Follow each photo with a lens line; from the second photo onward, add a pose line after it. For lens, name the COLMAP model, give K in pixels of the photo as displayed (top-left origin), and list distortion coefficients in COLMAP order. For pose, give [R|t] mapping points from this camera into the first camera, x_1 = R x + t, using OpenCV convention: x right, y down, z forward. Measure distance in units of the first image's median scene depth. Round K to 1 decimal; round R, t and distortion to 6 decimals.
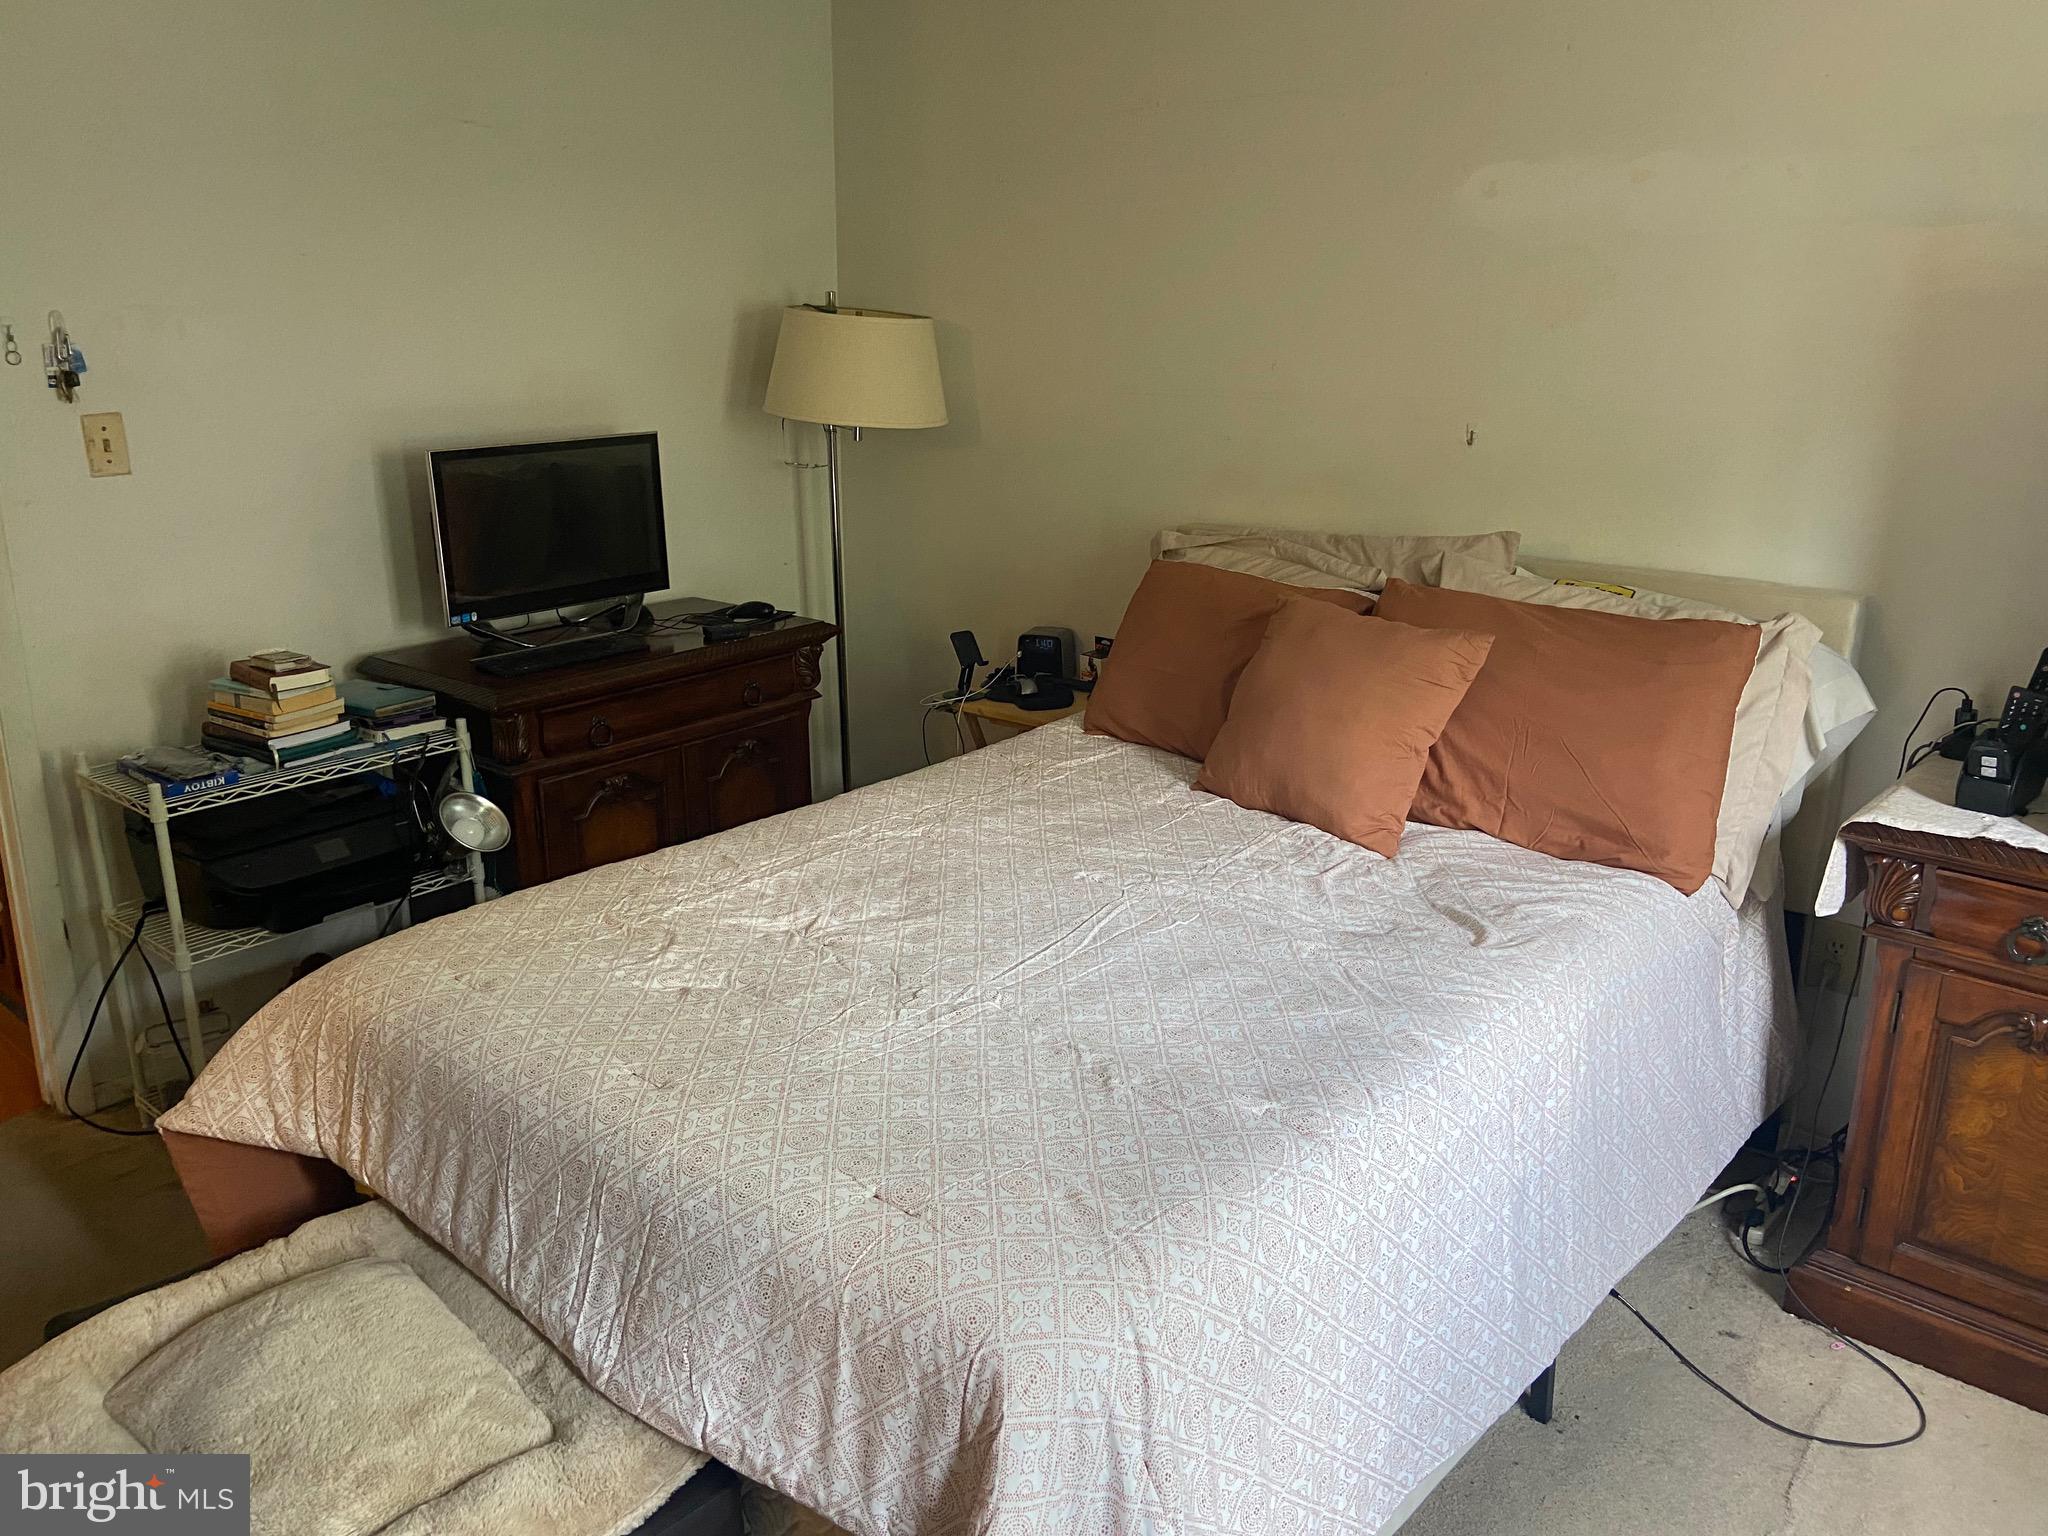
lens RADIAL K [[1560.6, 0, 1039.6], [0, 1560.6, 769.6], [0, 0, 1]] dist [0.085669, -0.014027]
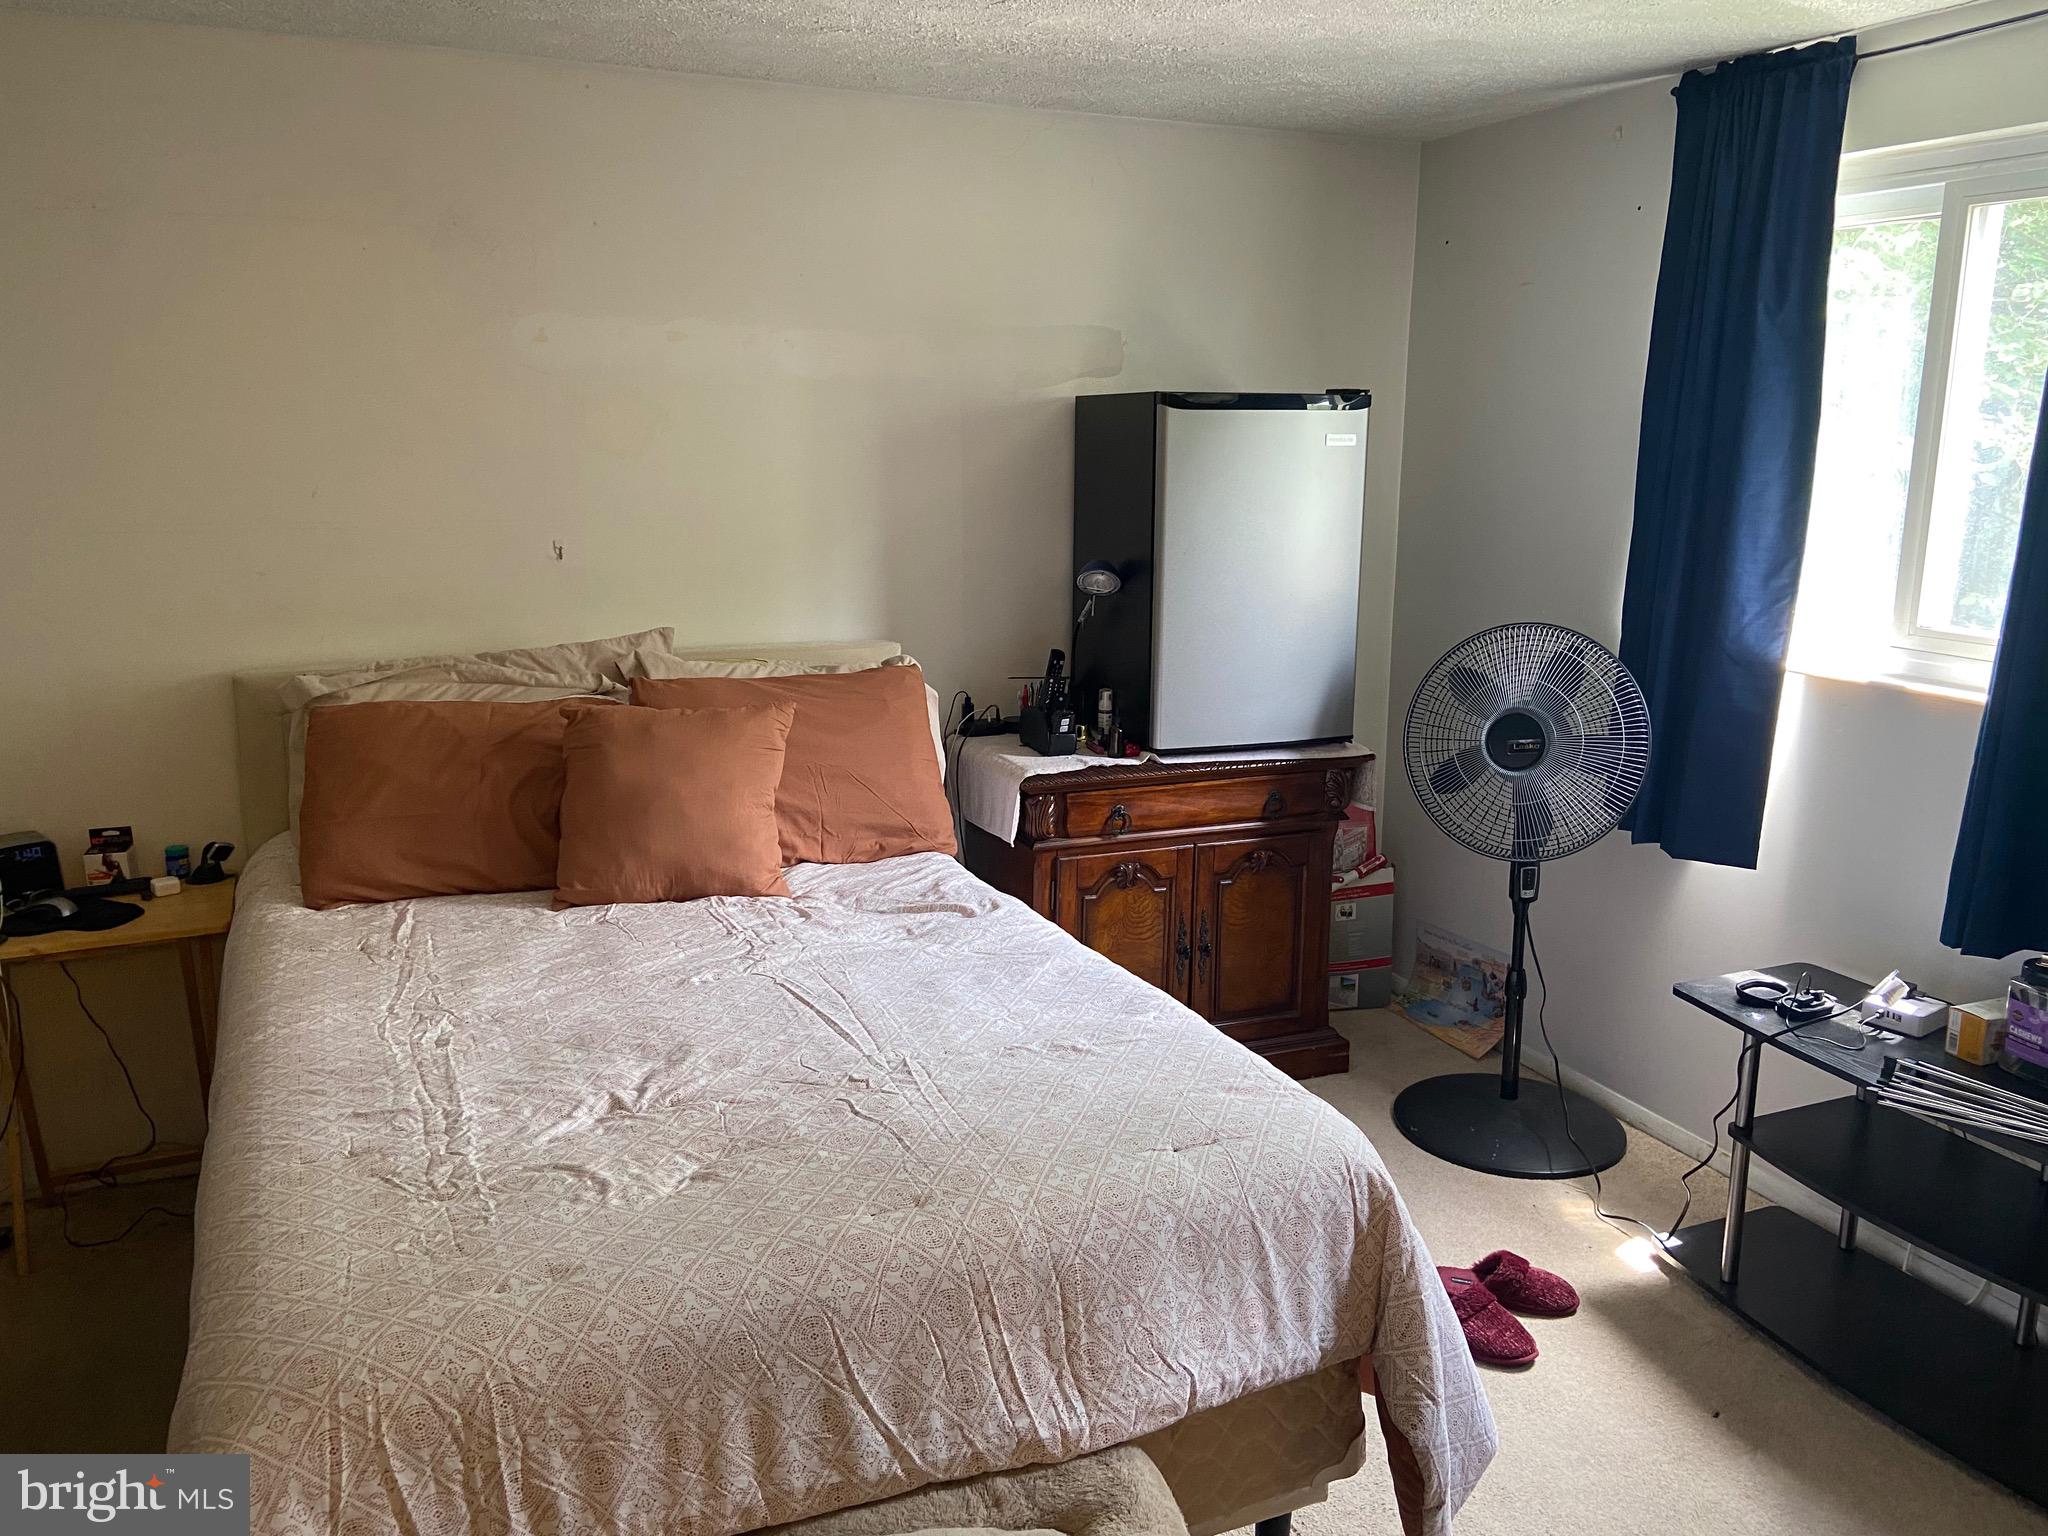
lens RADIAL K [[1560.6, 0, 1042.6], [0, 1560.6, 761.5], [0, 0, 1]] dist [0.085669, -0.014027]
pose [[0.419918, -0.190691, 0.887303, -0.797701], [0.257752, 0.962477, 0.084865, -0.103955], [-0.870191, 0.193068, 0.453312, 0.318797]]
